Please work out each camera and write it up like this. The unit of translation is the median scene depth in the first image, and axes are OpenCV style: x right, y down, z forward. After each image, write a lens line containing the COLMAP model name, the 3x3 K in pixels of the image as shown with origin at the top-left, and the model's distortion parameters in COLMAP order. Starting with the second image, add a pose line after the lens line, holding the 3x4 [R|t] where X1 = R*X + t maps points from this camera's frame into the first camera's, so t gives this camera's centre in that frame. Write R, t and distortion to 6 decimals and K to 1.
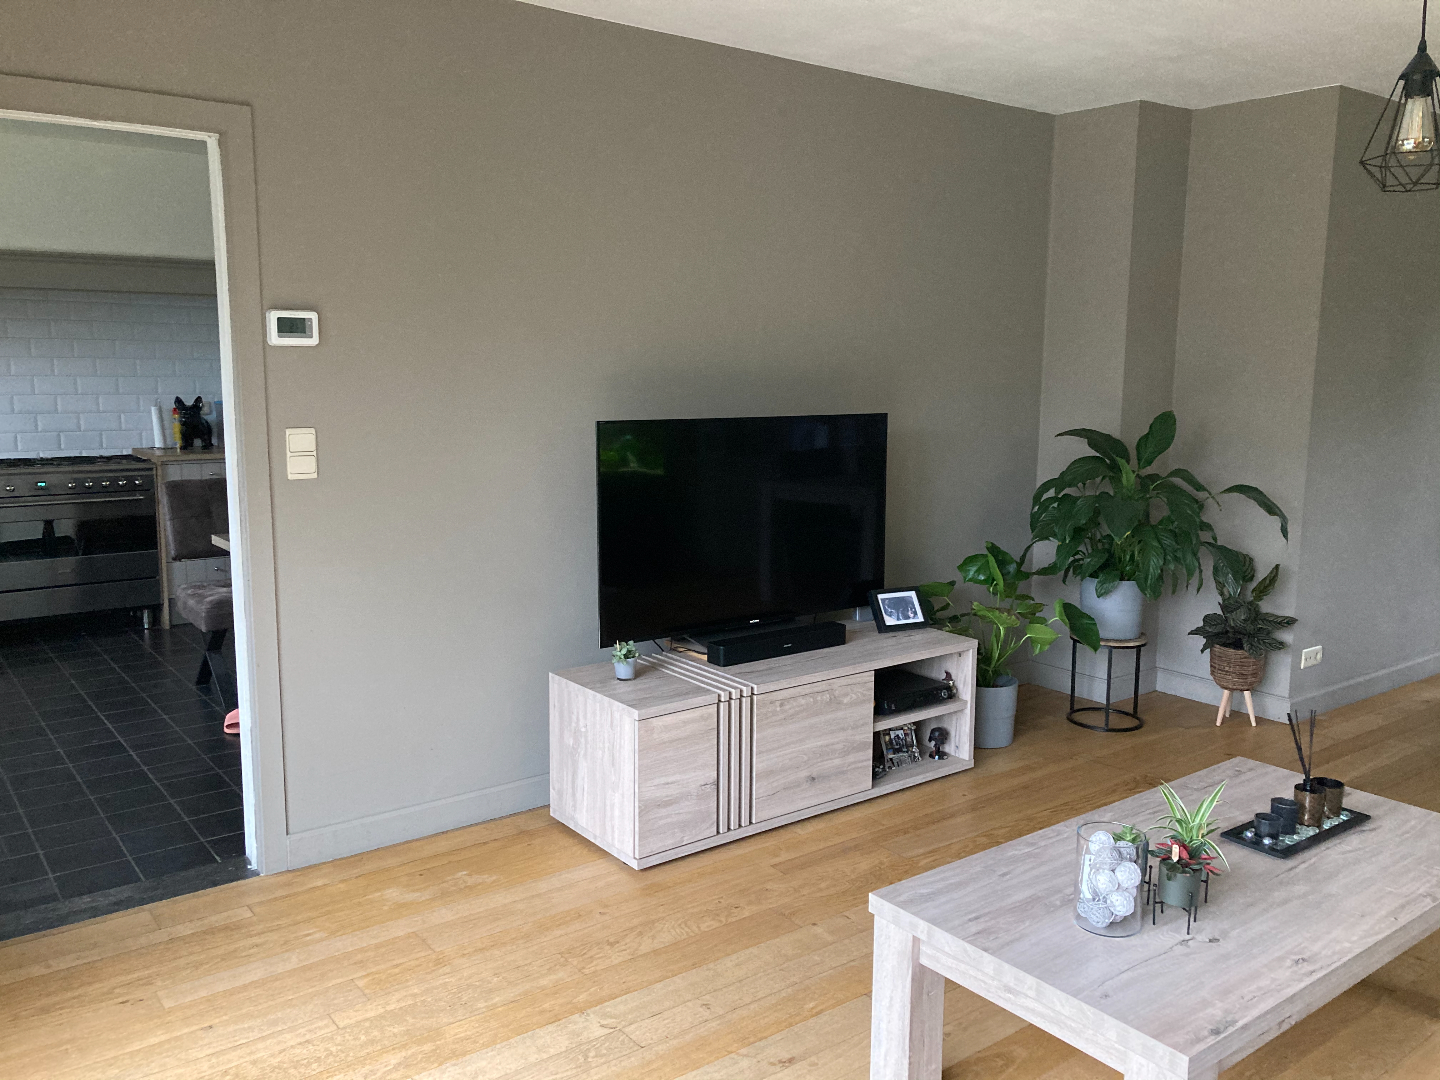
lens RADIAL K [[1164.9, 0, 715.1], [0, 1164.9, 533.3], [0, 0, 1]] dist [0.008938, -0.004625]
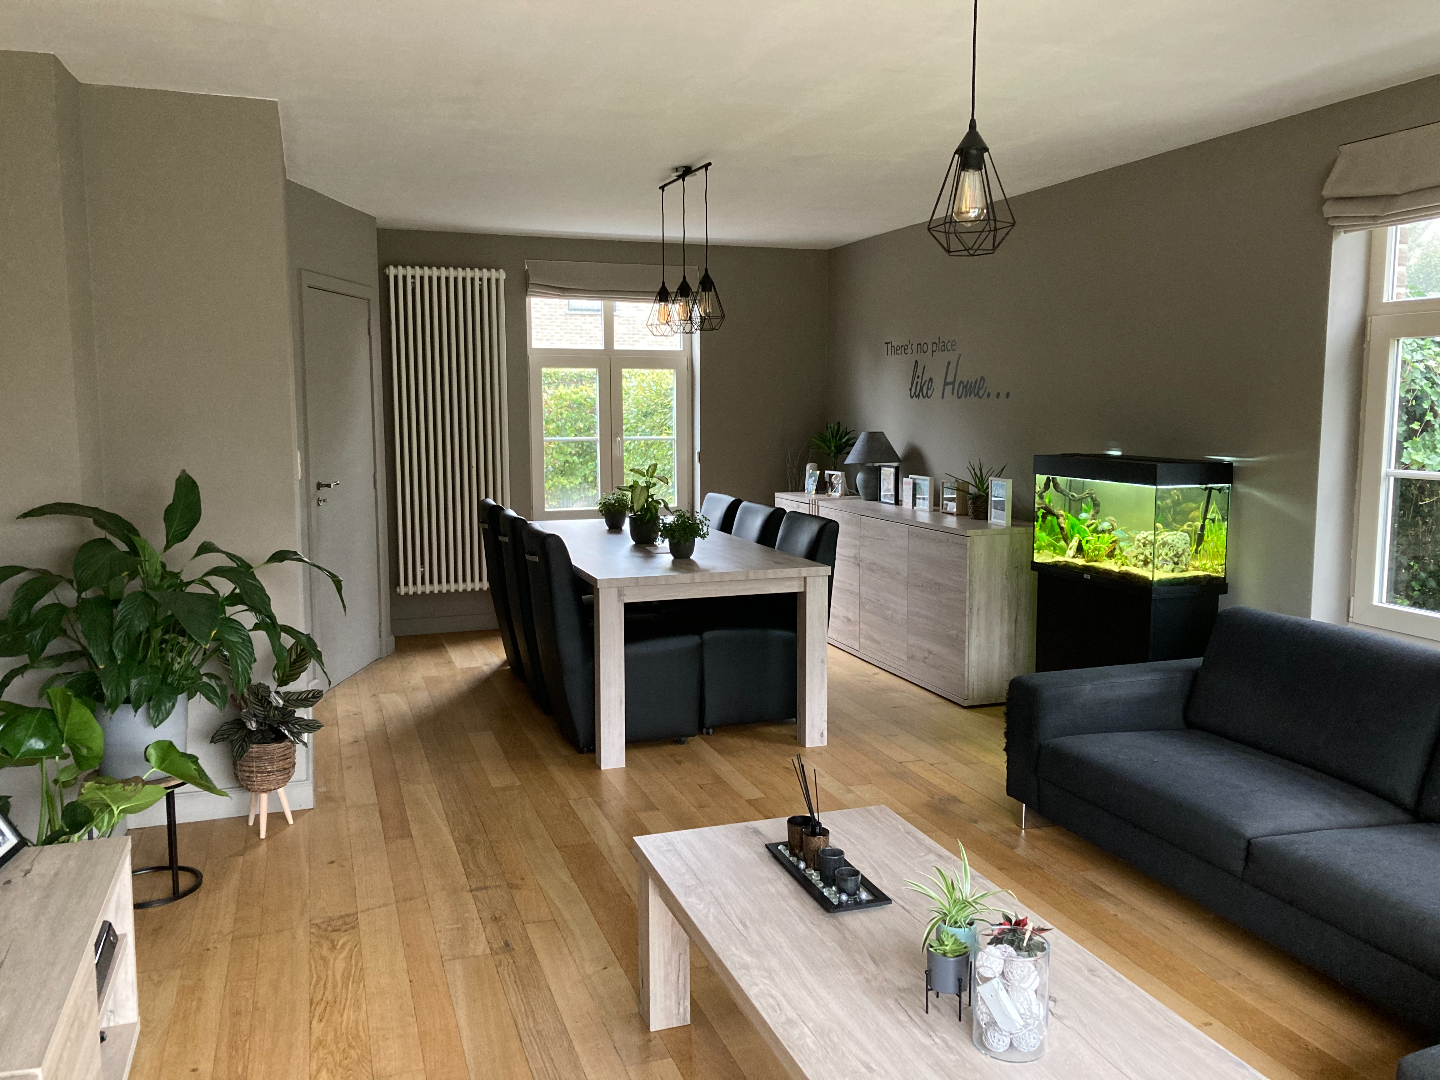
lens RADIAL K [[1181.4, 0, 720.0], [0, 1181.4, 540.0], [0, 0, 1]] dist [0.038822, 0.001790]
pose [[0.304751, -0.122399, 0.944535, -0.462775], [0.142856, 0.986363, 0.081727, -0.128756], [-0.941658, 0.110026, 0.318080, 0.744568]]
